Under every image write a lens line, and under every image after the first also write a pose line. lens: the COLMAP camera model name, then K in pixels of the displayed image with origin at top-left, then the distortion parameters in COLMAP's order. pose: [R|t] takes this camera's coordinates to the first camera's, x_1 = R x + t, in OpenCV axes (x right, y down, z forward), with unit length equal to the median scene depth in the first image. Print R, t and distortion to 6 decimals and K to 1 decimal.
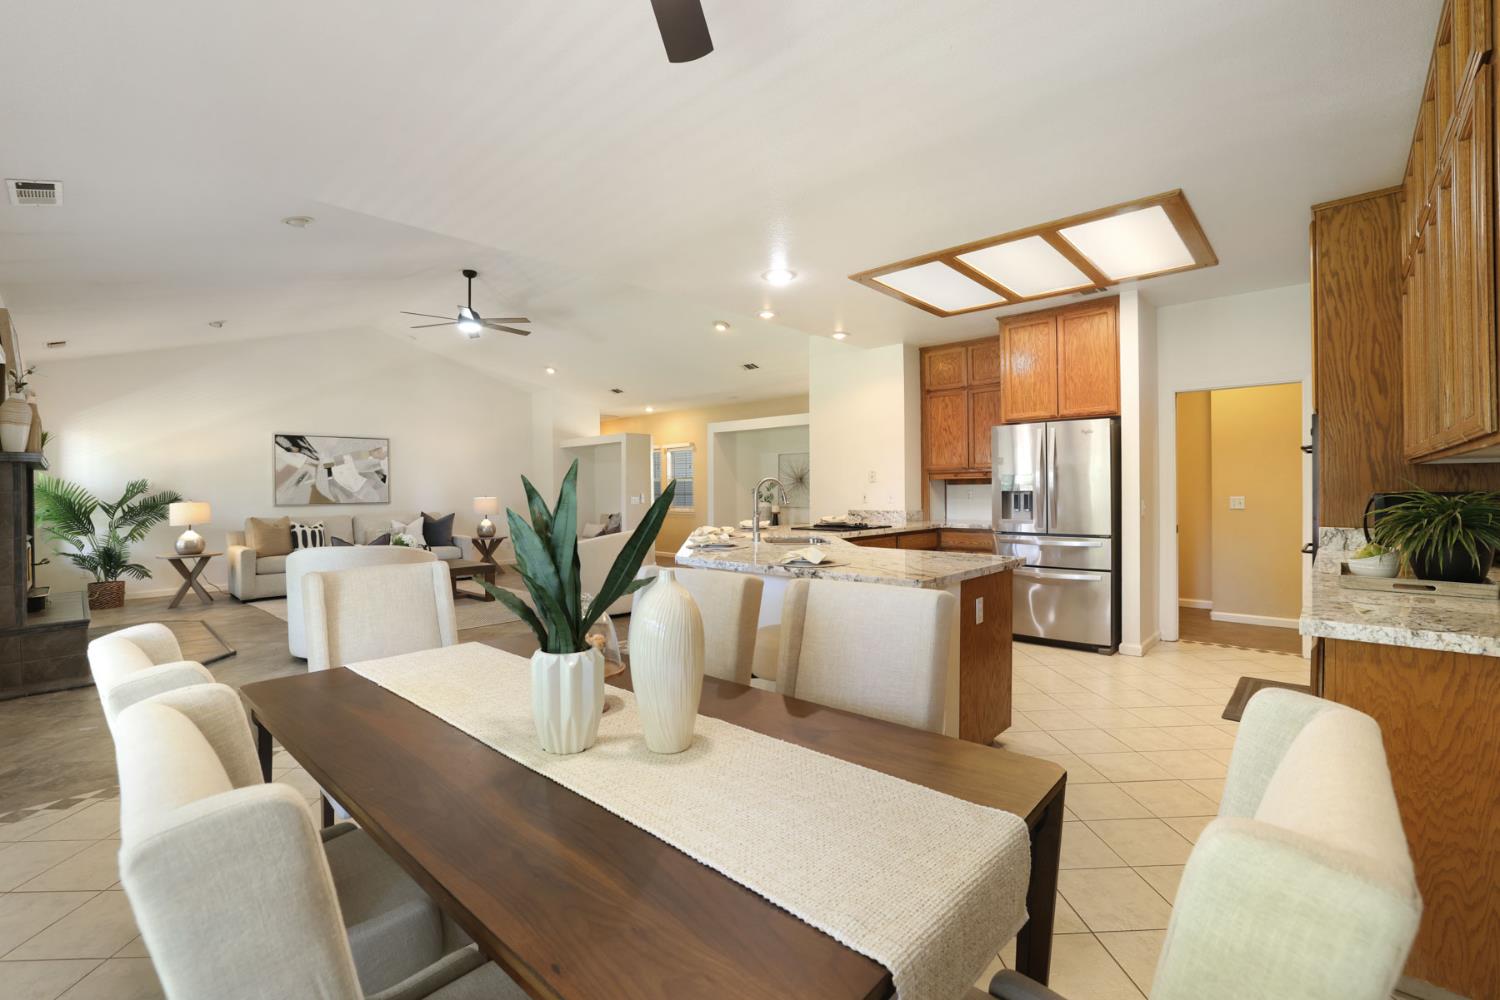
lens RADIAL K [[654.8, 0, 743.4], [0, 654.8, 495.1], [0, 0, 1]] dist [-0.031745, 0.007510]
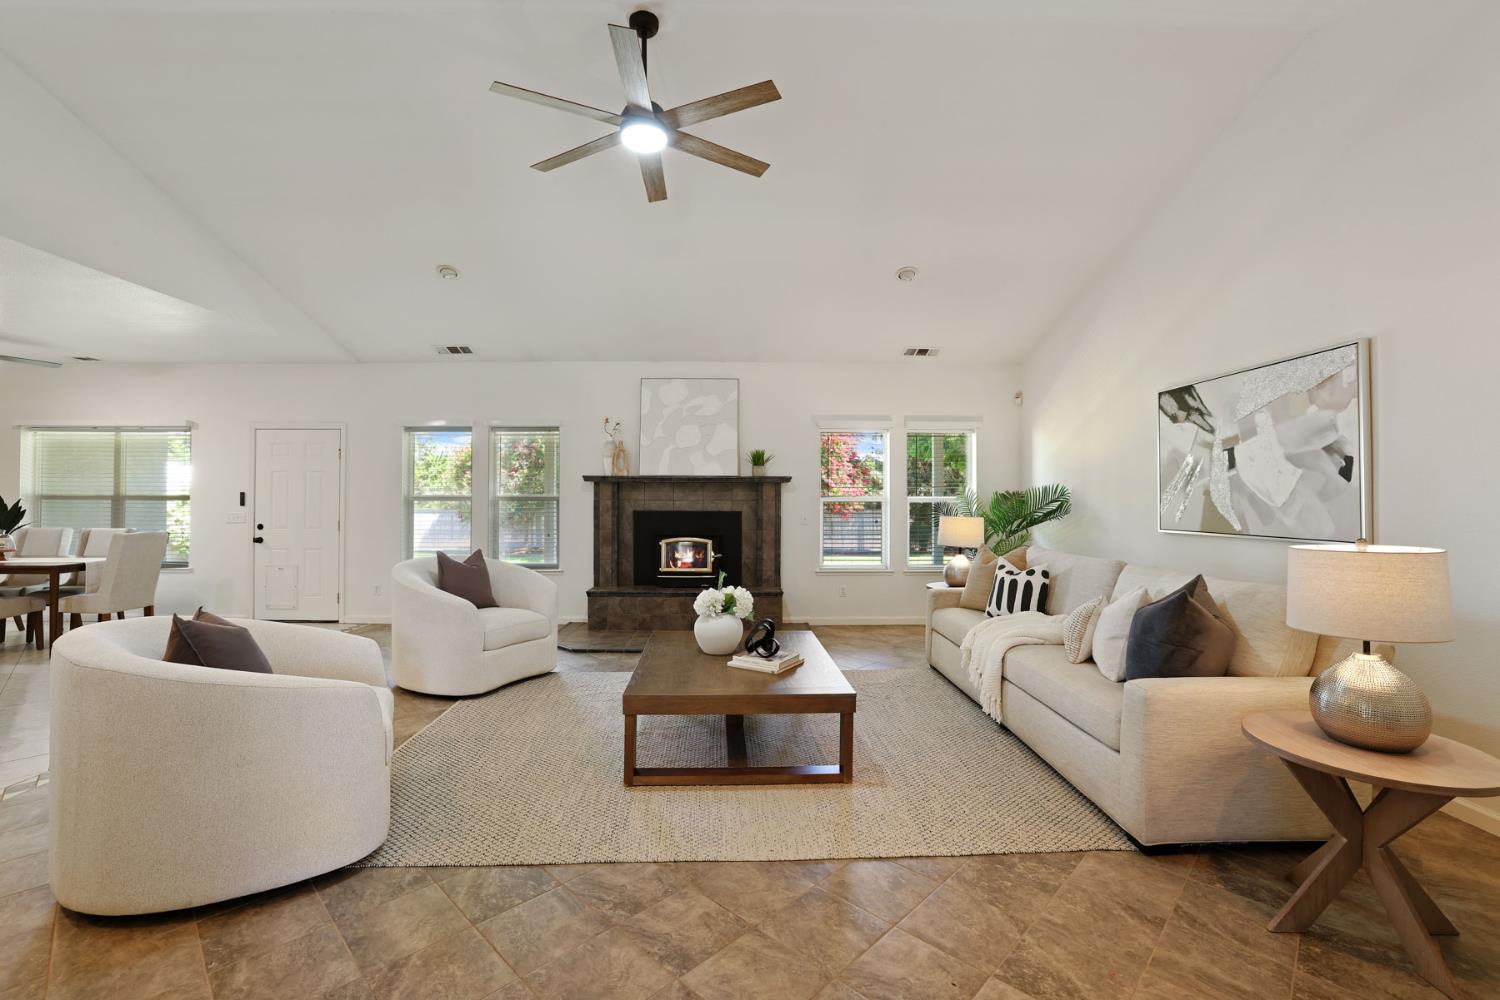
lens RADIAL K [[654.8, 0, 749.2], [0, 654.8, 494.7], [0, 0, 1]] dist [-0.031745, 0.007510]
pose [[-0.705514, 0.003114, -0.708690, -0.125263], [-0.001239, 0.999983, 0.005627, -0.014245], [0.708695, 0.004848, -0.705498, 1.080051]]
